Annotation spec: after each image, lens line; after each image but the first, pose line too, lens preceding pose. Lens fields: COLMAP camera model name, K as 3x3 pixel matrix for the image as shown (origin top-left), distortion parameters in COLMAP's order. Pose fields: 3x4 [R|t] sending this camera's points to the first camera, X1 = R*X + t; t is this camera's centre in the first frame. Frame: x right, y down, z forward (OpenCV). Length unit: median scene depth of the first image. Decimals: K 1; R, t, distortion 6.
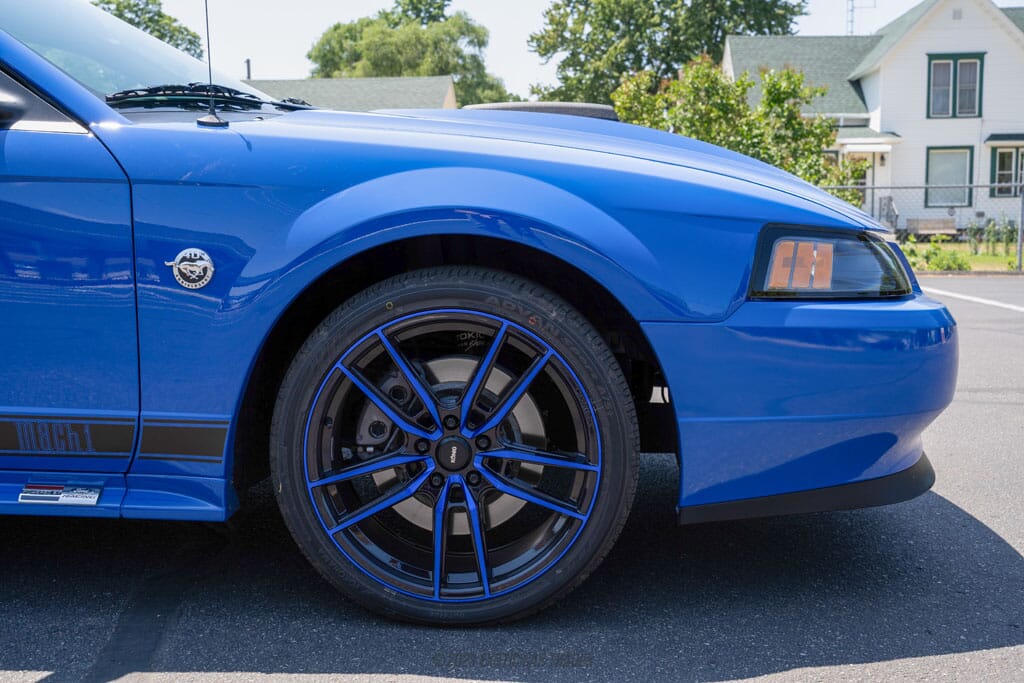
lens RADIAL K [[1127.0, 0, 512.0], [0, 1127.0, 341.5], [0, 0, 1]] dist [-0.072000, 0.293718]
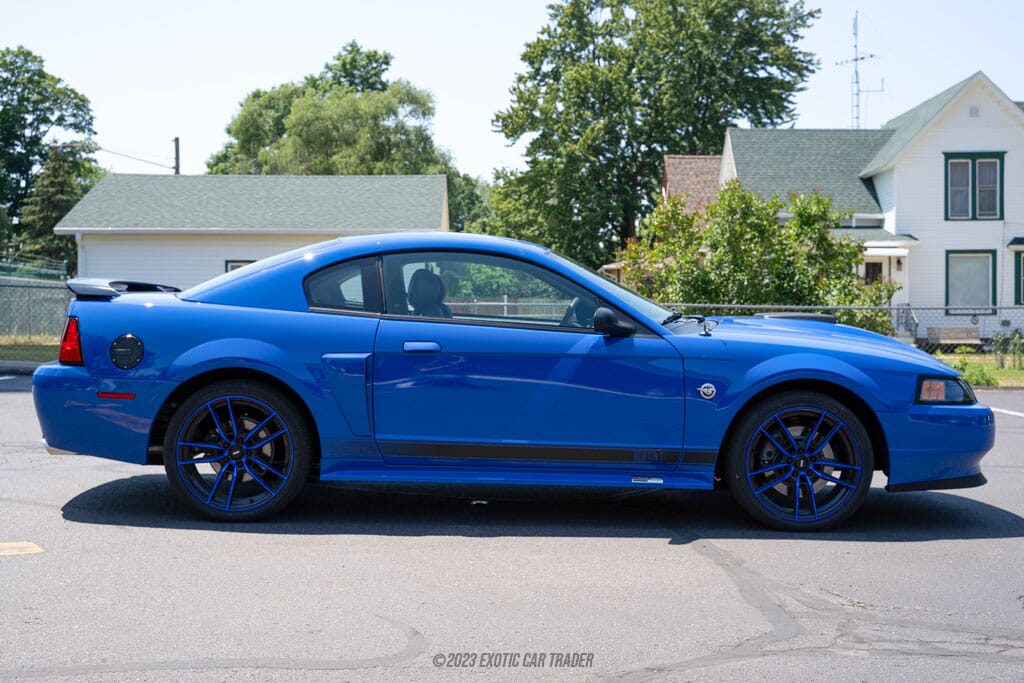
lens RADIAL K [[1396.0, 0, 512.0], [0, 1396.0, 341.5], [0, 0, 1]] dist [-0.016678, 0.694592]
pose [[0.998463, 0.004666, 0.055217, -0.049557], [0.000319, 0.995948, -0.089935, 0.006113], [-0.055413, 0.089814, 0.994416, -0.120627]]
